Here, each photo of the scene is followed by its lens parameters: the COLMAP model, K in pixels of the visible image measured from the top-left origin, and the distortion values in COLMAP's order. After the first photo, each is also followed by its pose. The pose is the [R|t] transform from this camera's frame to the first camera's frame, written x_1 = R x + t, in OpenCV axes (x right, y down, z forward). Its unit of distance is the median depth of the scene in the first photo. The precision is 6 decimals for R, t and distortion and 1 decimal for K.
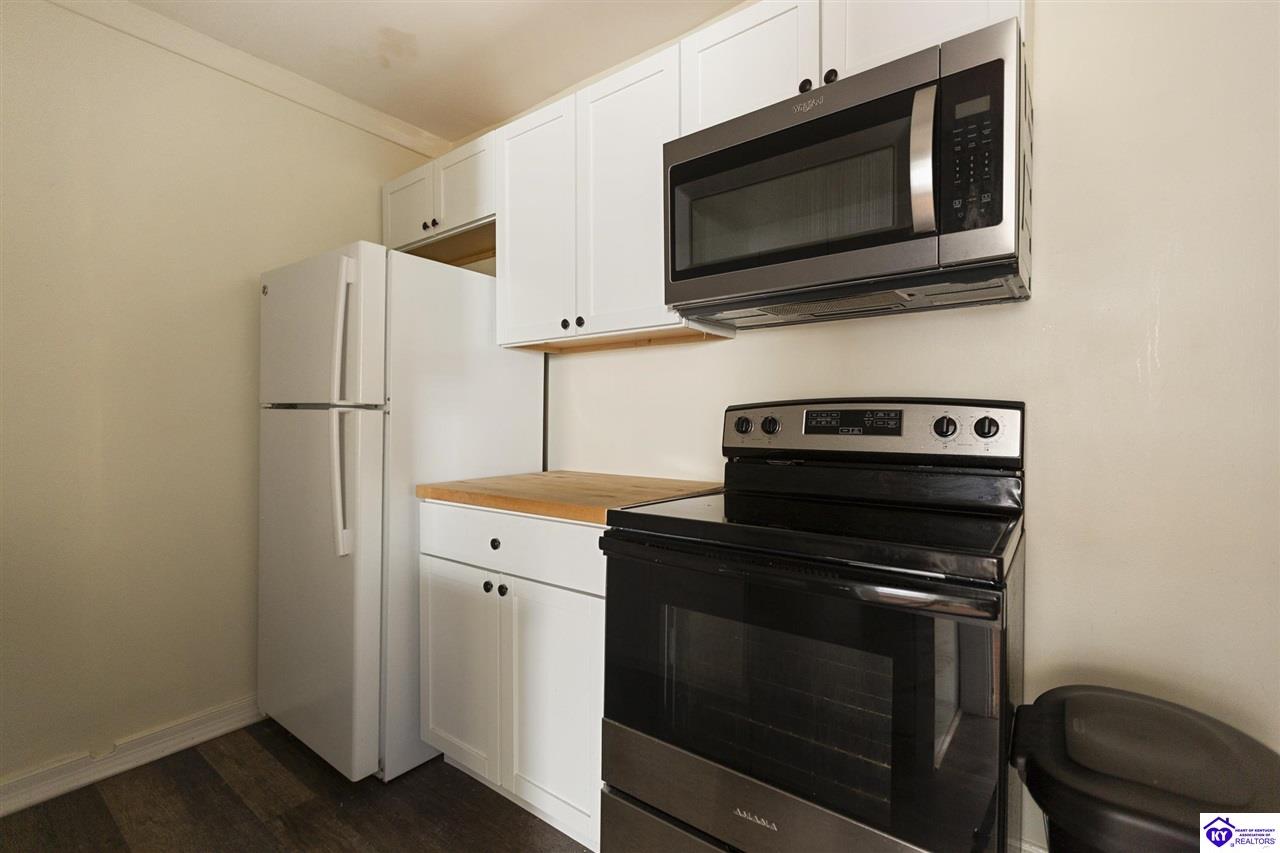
lens RADIAL K [[587.0, 0, 627.5], [0, 587.0, 422.8], [0, 0, 1]] dist [0.009928, -0.000691]
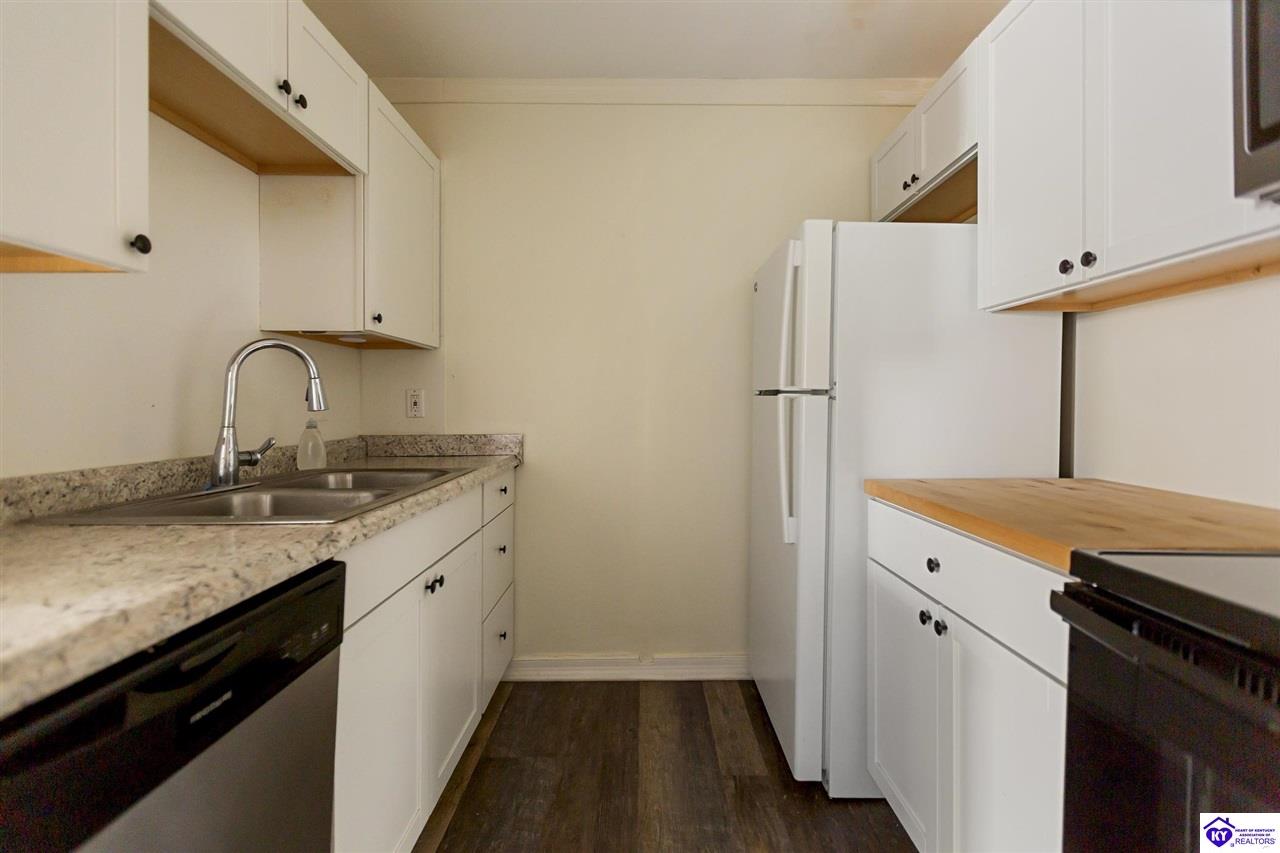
lens RADIAL K [[587.0, 0, 649.7], [0, 587.0, 404.0], [0, 0, 1]] dist [0.009928, -0.000691]
pose [[0.620893, -0.001149, -0.783895, 0.140702], [-0.004023, 0.999981, -0.004652, -0.002305], [0.783885, 0.006042, 0.620877, 0.199962]]
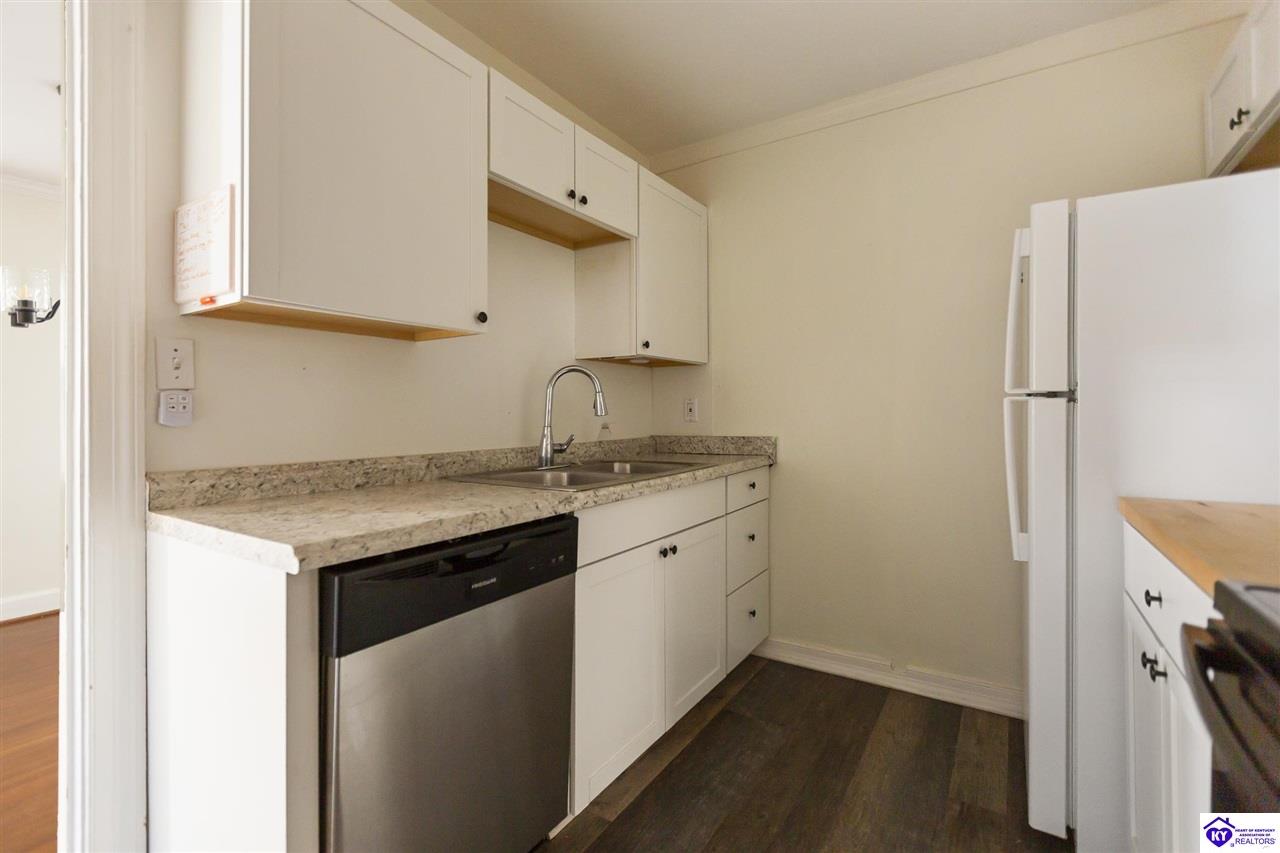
lens RADIAL K [[587.0, 0, 647.0], [0, 587.0, 399.7], [0, 0, 1]] dist [0.009928, -0.000691]
pose [[0.082752, -0.020725, -0.996355, 0.359795], [0.000424, 0.999784, -0.020761, -0.002284], [0.996570, 0.001295, 0.082743, 0.351456]]
